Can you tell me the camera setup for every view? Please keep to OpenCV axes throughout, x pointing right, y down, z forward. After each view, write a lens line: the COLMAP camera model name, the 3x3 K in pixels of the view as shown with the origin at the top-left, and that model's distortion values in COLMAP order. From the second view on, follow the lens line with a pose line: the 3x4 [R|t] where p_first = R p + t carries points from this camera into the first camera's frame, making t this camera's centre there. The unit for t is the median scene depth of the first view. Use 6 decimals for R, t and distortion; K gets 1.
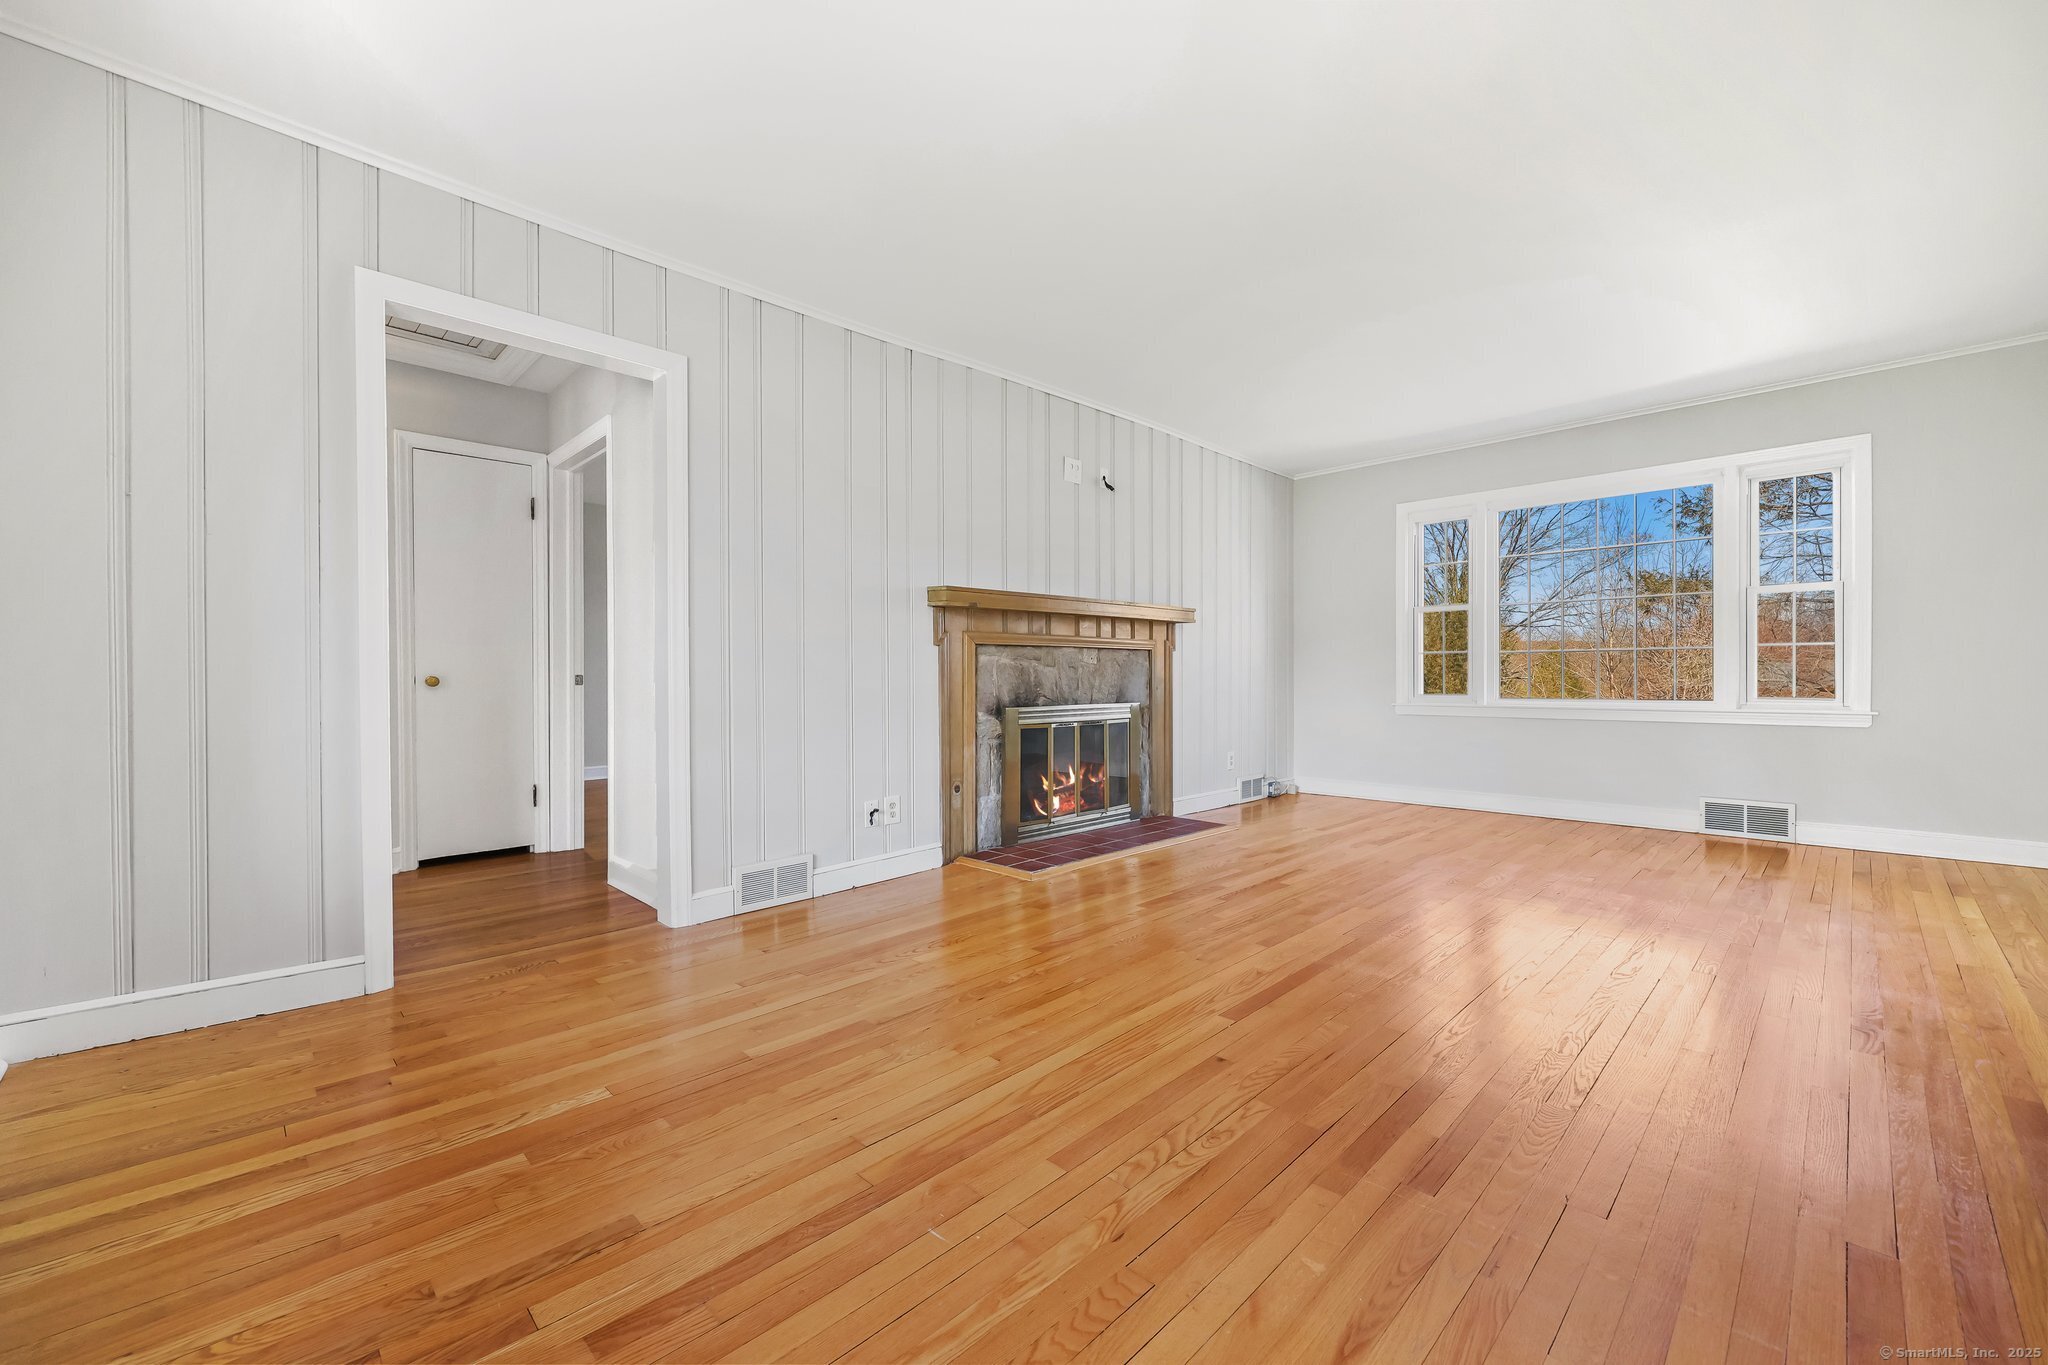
lens RADIAL K [[827.3, 0, 1032.9], [0, 827.3, 677.8], [0, 0, 1]] dist [-0.007810, 0.000083]
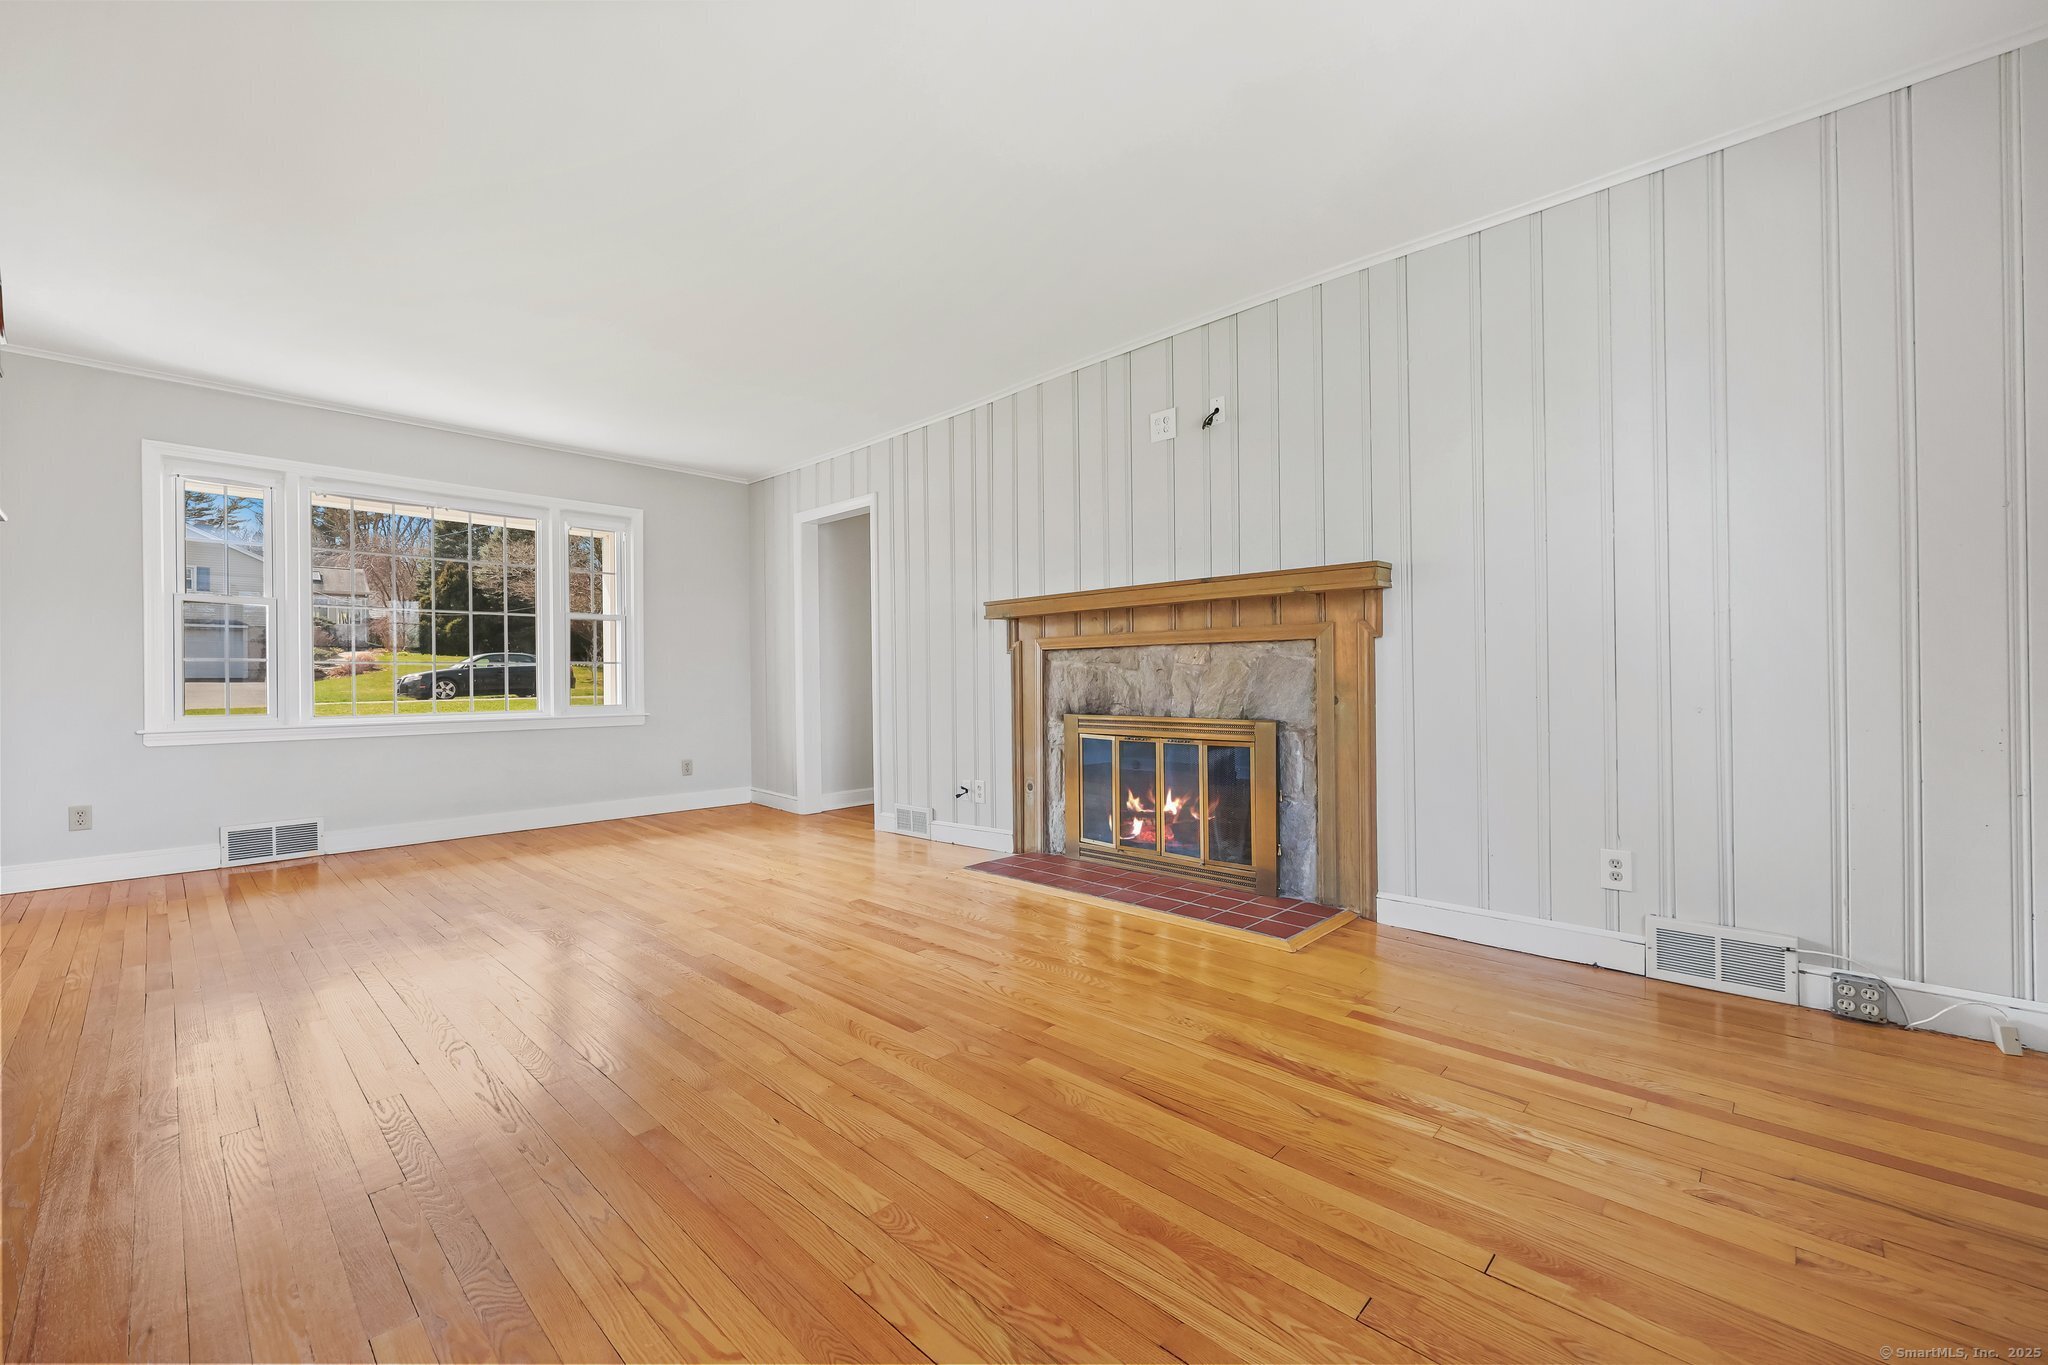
lens RADIAL K [[827.3, 0, 1033.0], [0, 827.3, 680.7], [0, 0, 1]] dist [-0.007810, 0.000083]
pose [[0.032246, 0.007821, -0.999449, 0.914174], [0.006645, 0.999946, 0.008039, -0.010486], [0.999458, -0.006901, 0.032192, 0.909068]]
